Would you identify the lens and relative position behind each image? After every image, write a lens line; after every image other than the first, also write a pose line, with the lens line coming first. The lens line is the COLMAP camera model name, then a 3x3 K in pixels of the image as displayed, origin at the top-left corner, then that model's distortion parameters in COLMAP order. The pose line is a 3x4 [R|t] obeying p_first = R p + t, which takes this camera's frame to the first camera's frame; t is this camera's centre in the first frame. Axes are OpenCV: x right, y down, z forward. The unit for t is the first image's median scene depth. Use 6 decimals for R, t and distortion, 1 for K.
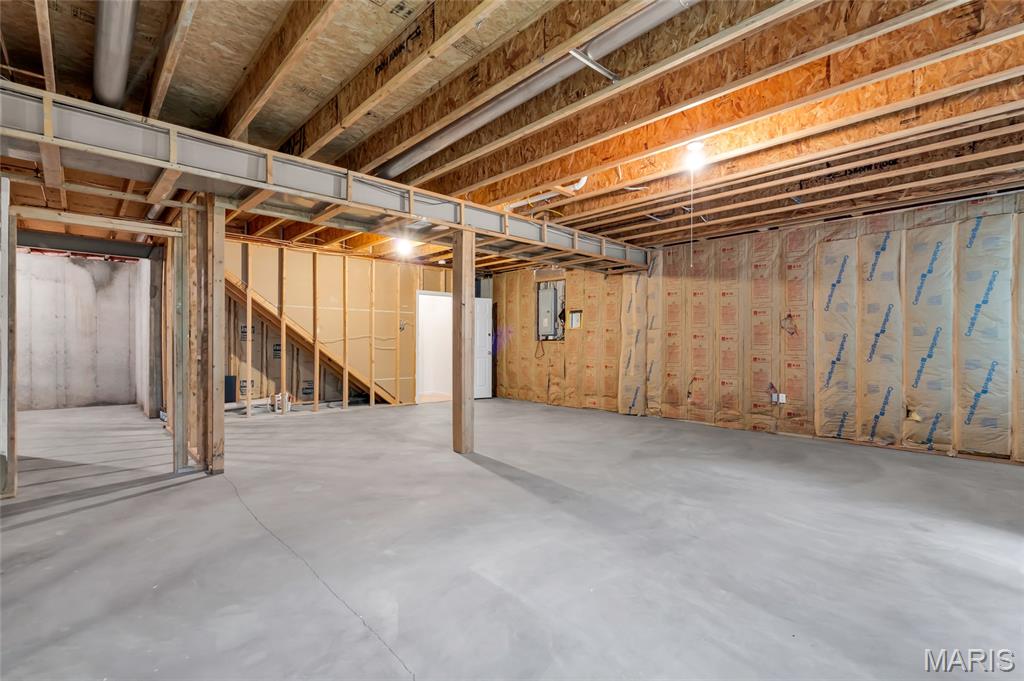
lens RADIAL K [[469.1, 0, 508.8], [0, 469.1, 343.0], [0, 0, 1]] dist [-0.010265, 0.000079]
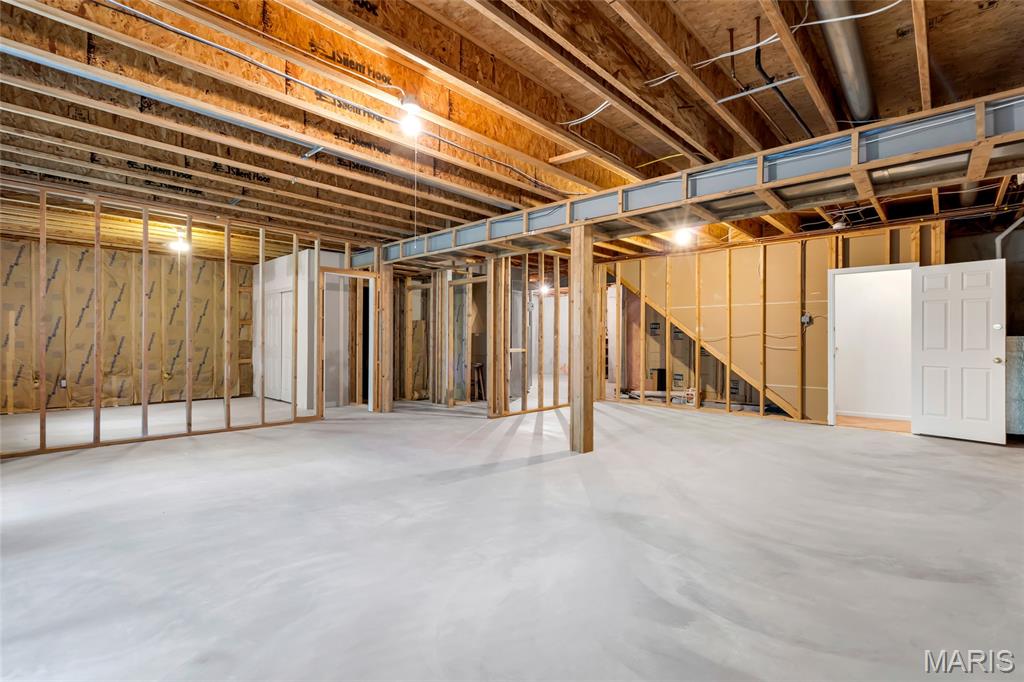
lens RADIAL K [[469.1, 0, 508.8], [0, 469.1, 343.5], [0, 0, 1]] dist [-0.010265, 0.000079]
pose [[0.070323, 0.001263, -0.997523, 1.278833], [-0.000645, 0.999999, 0.001221, 0.007513], [0.997524, 0.000557, 0.070324, 1.140733]]
